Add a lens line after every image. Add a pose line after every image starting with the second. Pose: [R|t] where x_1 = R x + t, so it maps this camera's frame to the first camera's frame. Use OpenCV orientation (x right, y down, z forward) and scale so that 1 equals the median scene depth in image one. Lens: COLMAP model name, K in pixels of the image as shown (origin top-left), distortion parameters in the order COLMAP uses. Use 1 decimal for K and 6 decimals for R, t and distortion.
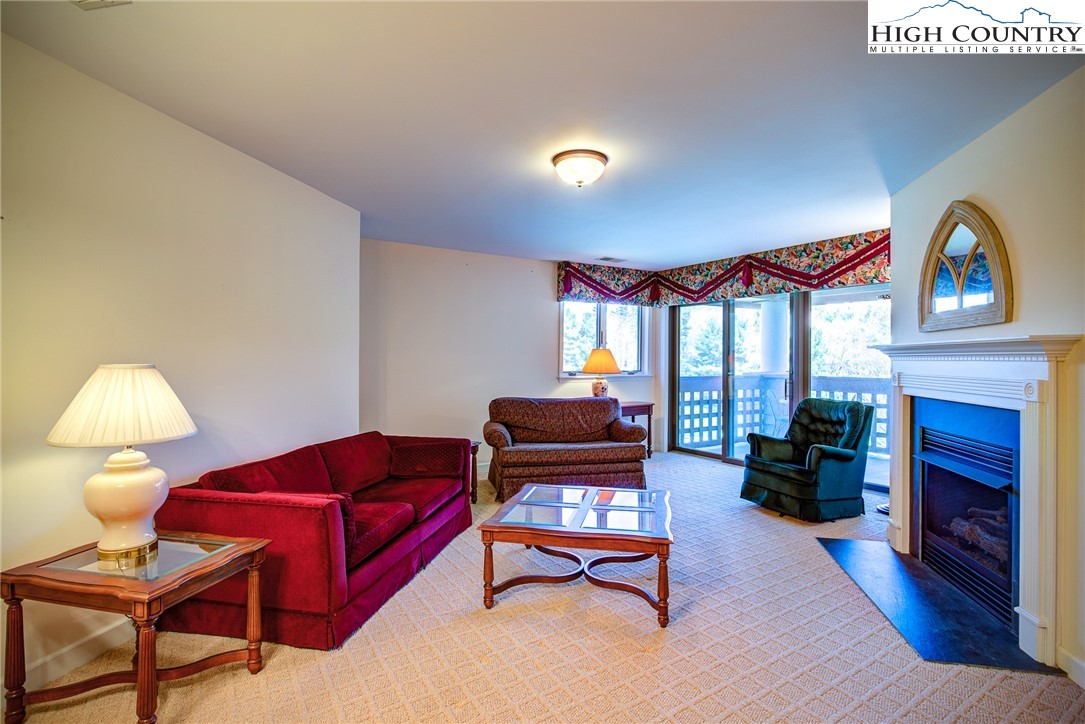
lens RADIAL K [[549.6, 0, 542.5], [0, 549.6, 362.0], [0, 0, 1]] dist [-0.017800, 0.011449]
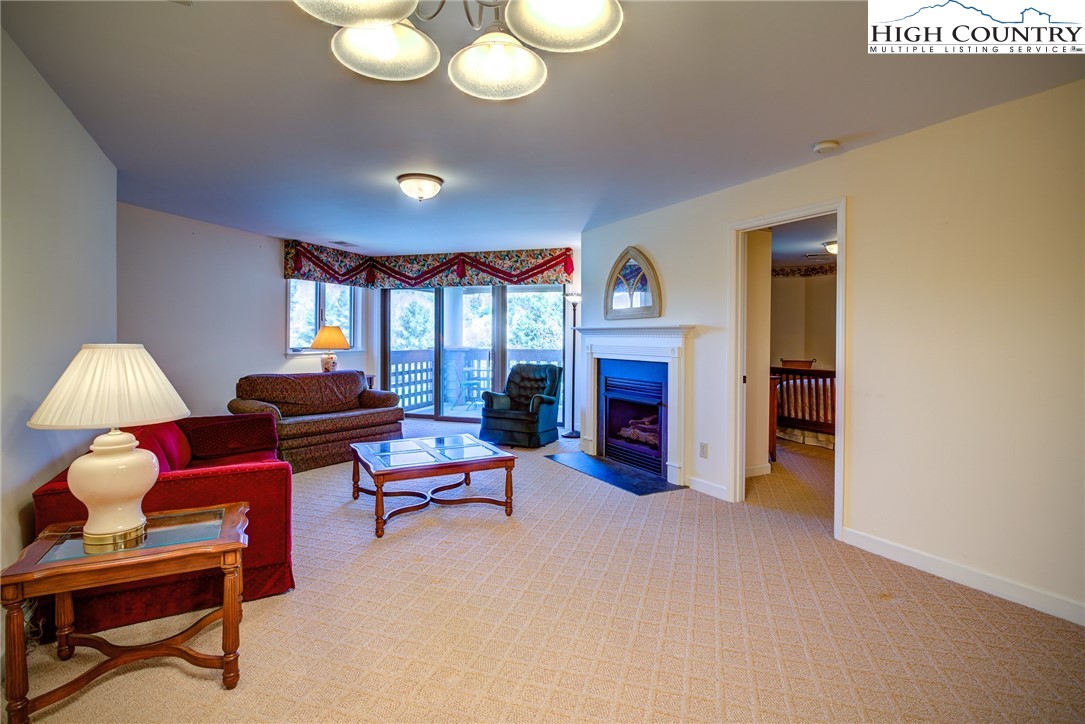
lens RADIAL K [[545.8, 0, 541.4], [0, 545.8, 350.9], [0, 0, 1]] dist [-0.001789, -0.000195]
pose [[0.769523, -0.019246, 0.638329, -0.316201], [0.003367, 0.999654, 0.026082, -0.002480], [-0.638610, -0.017922, 0.769322, -0.094319]]
